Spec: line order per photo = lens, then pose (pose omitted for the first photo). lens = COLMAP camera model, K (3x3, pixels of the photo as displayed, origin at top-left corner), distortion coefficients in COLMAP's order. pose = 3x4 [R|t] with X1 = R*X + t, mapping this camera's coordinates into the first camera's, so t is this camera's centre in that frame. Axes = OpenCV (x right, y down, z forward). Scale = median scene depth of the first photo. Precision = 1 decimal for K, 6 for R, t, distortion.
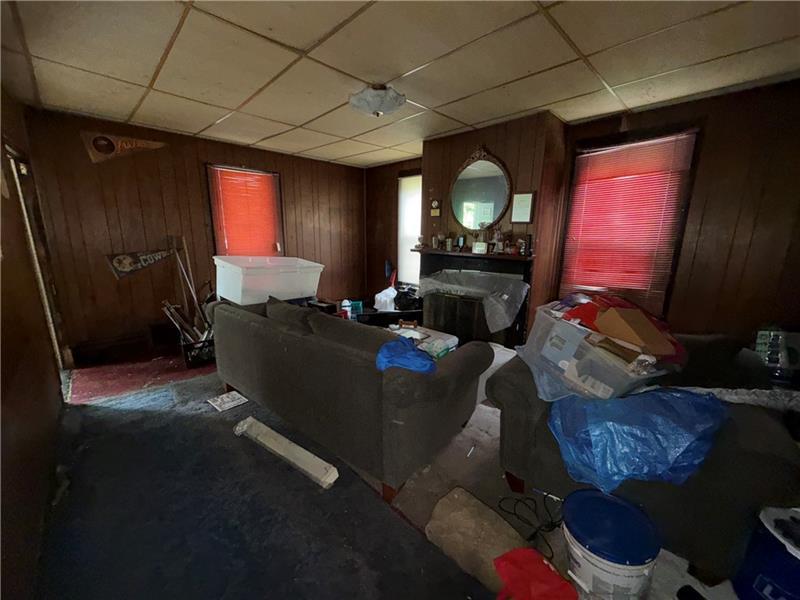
lens RADIAL K [[320.2, 0, 400.6], [0, 320.2, 299.6], [0, 0, 1]] dist [0.000465, -0.000031]
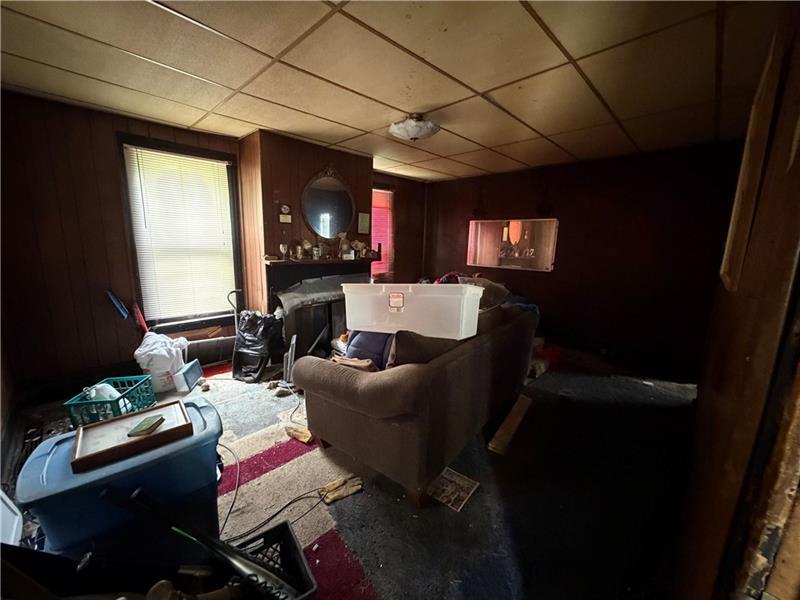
lens RADIAL K [[320.2, 0, 400.3], [0, 320.2, 301.8], [0, 0, 1]] dist [0.000465, -0.000031]
pose [[-0.019596, -0.191469, 0.981303, -0.837150], [0.191756, 0.962551, 0.191639, -0.164485], [-0.981247, 0.191926, 0.017853, 0.741087]]
